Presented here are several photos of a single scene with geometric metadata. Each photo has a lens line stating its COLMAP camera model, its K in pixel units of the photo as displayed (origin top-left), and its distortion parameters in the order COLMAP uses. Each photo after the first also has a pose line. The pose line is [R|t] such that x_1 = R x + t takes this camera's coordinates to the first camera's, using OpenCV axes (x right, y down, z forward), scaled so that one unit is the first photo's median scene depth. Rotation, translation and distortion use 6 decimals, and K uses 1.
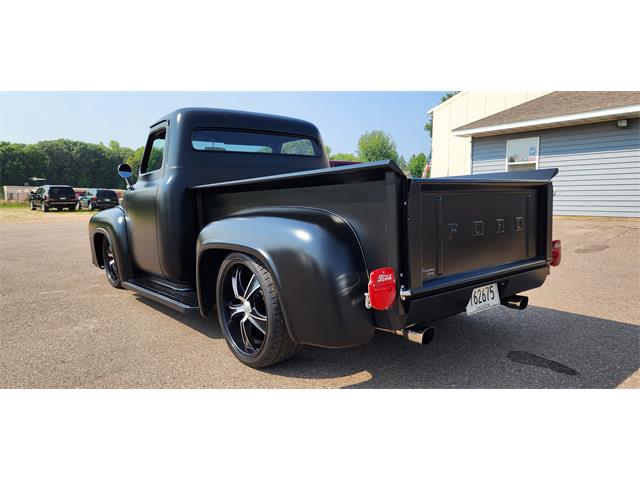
lens RADIAL K [[433.7, 0, 325.9], [0, 433.7, 234.5], [0, 0, 1]] dist [0.036407, -0.014974]
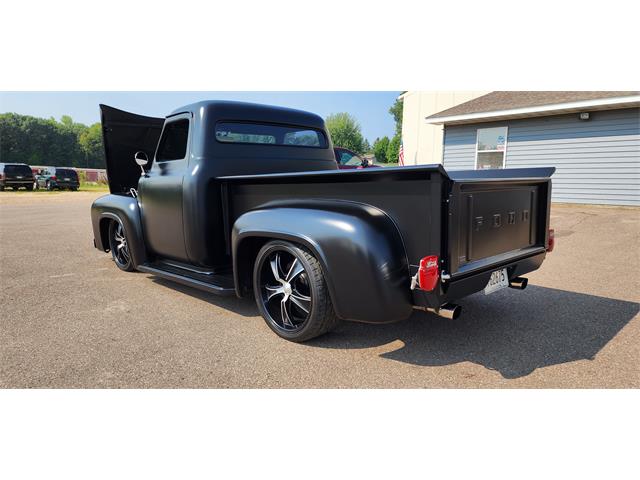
lens RADIAL K [[433.7, 0, 316.5], [0, 433.7, 239.7], [0, 0, 1]] dist [0.036407, -0.014974]
pose [[0.997102, 0.002124, 0.076051, -0.141802], [-0.006333, 0.998459, 0.055141, -0.015642], [-0.075816, -0.055463, 0.995578, -0.081731]]
